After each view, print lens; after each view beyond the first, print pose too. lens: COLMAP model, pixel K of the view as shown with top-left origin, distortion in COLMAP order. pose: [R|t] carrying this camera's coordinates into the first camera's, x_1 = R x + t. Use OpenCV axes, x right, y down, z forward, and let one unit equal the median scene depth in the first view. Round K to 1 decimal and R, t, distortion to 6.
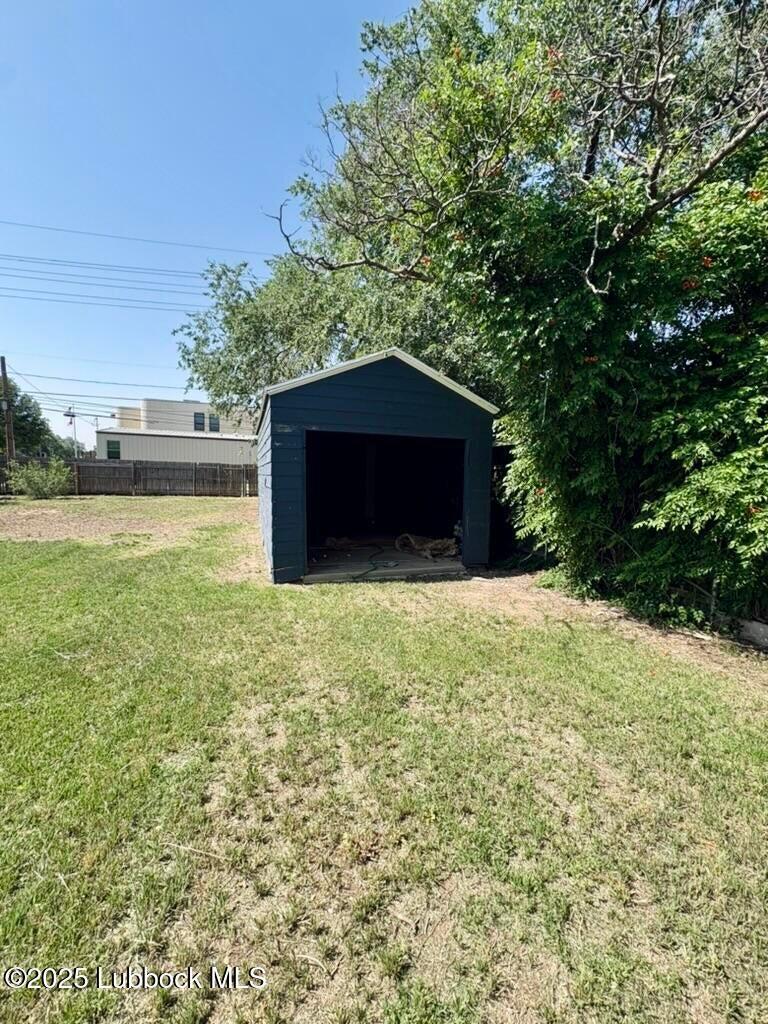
lens RADIAL K [[407.0, 0, 385.2], [0, 407.0, 510.1], [0, 0, 1]] dist [0.000834, -0.000351]
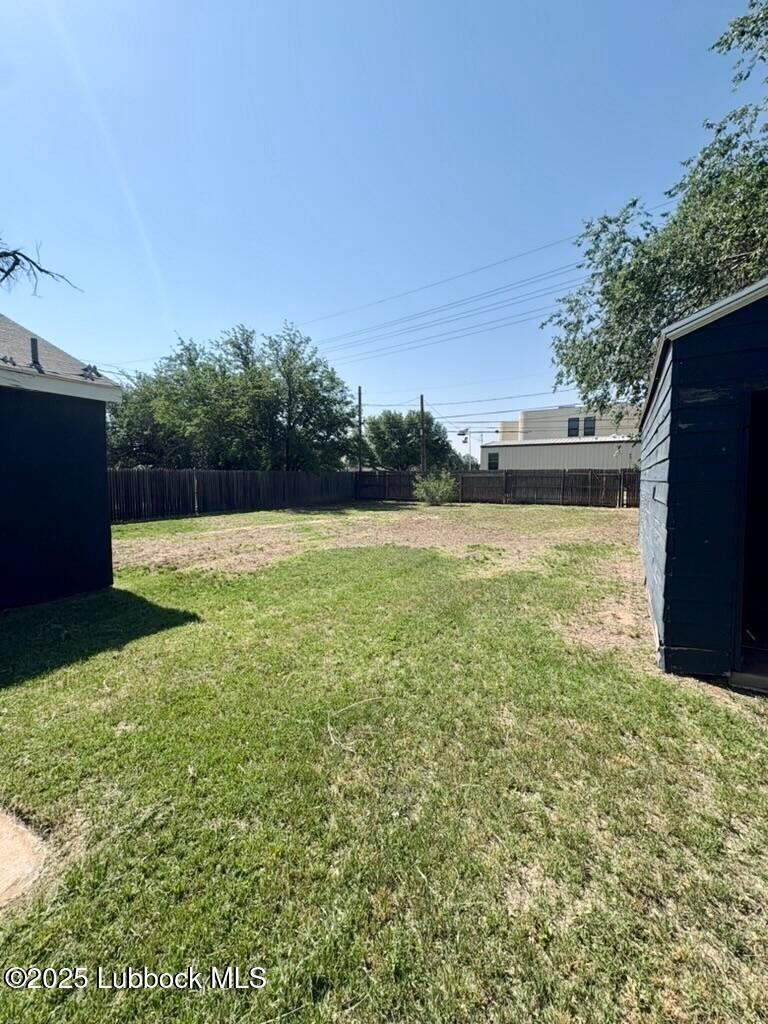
lens RADIAL K [[407.0, 0, 380.7], [0, 407.0, 511.5], [0, 0, 1]] dist [0.000834, -0.000351]
pose [[0.646664, 0.032646, -0.762076, -0.062229], [-0.043870, 0.999022, 0.005570, -0.017800], [0.761512, 0.029830, 0.647464, 0.193605]]
